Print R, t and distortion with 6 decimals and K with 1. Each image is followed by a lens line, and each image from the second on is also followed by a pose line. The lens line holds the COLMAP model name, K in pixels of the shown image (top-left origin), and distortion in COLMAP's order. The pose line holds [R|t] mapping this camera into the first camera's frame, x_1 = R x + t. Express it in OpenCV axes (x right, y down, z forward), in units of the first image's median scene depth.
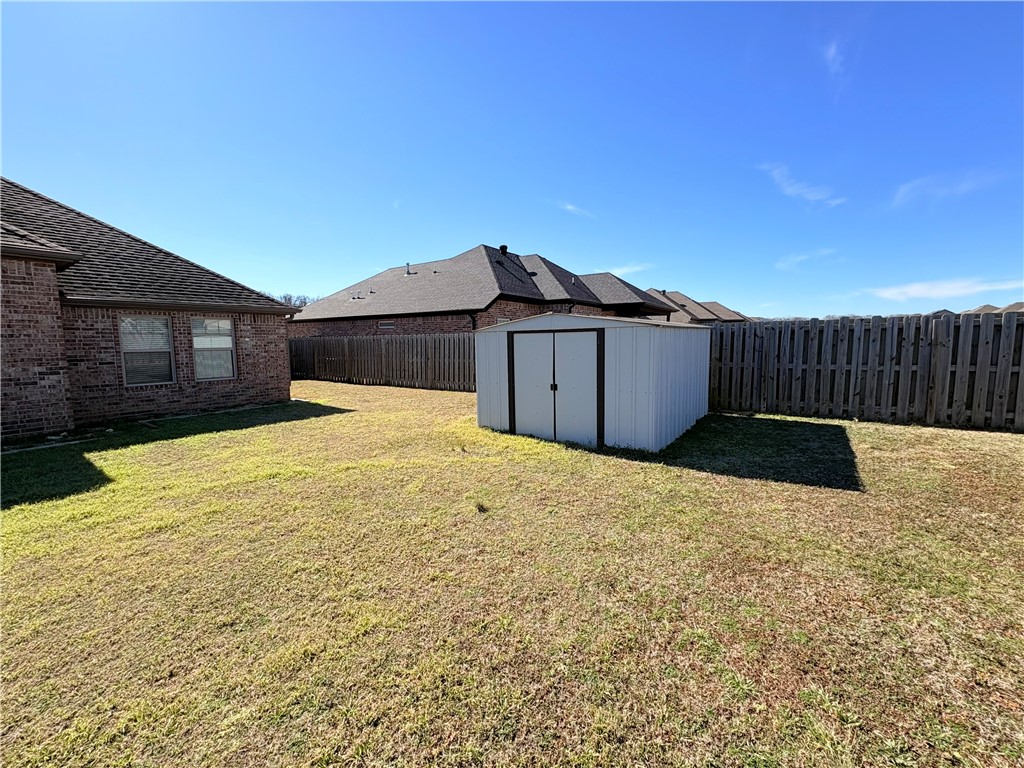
lens RADIAL K [[414.8, 0, 512.0], [0, 414.8, 384.0], [0, 0, 1]] dist [0.000053, -0.000022]
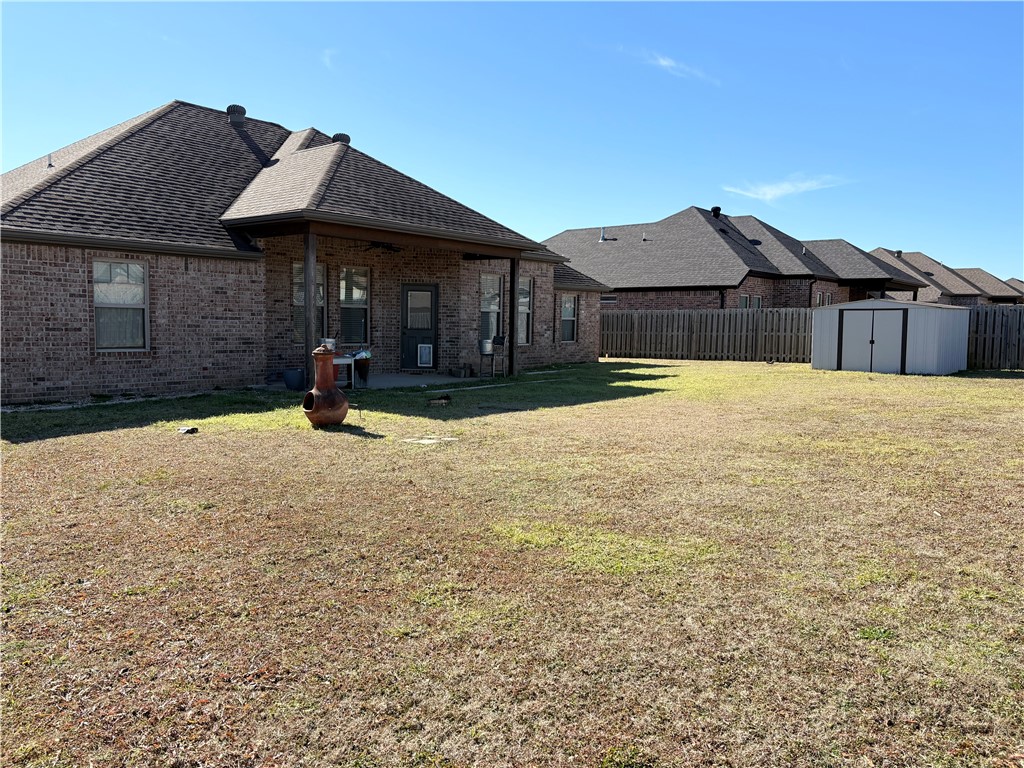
lens RADIAL K [[764.8, 0, 512.0], [0, 764.8, 384.0], [0, 0, 1]] dist [0.005967, 0.001300]
pose [[0.995408, 0.027379, -0.091726, -0.412521], [-0.029571, 0.999307, -0.022624, 0.112811], [0.091043, 0.025233, 0.995527, -0.866699]]
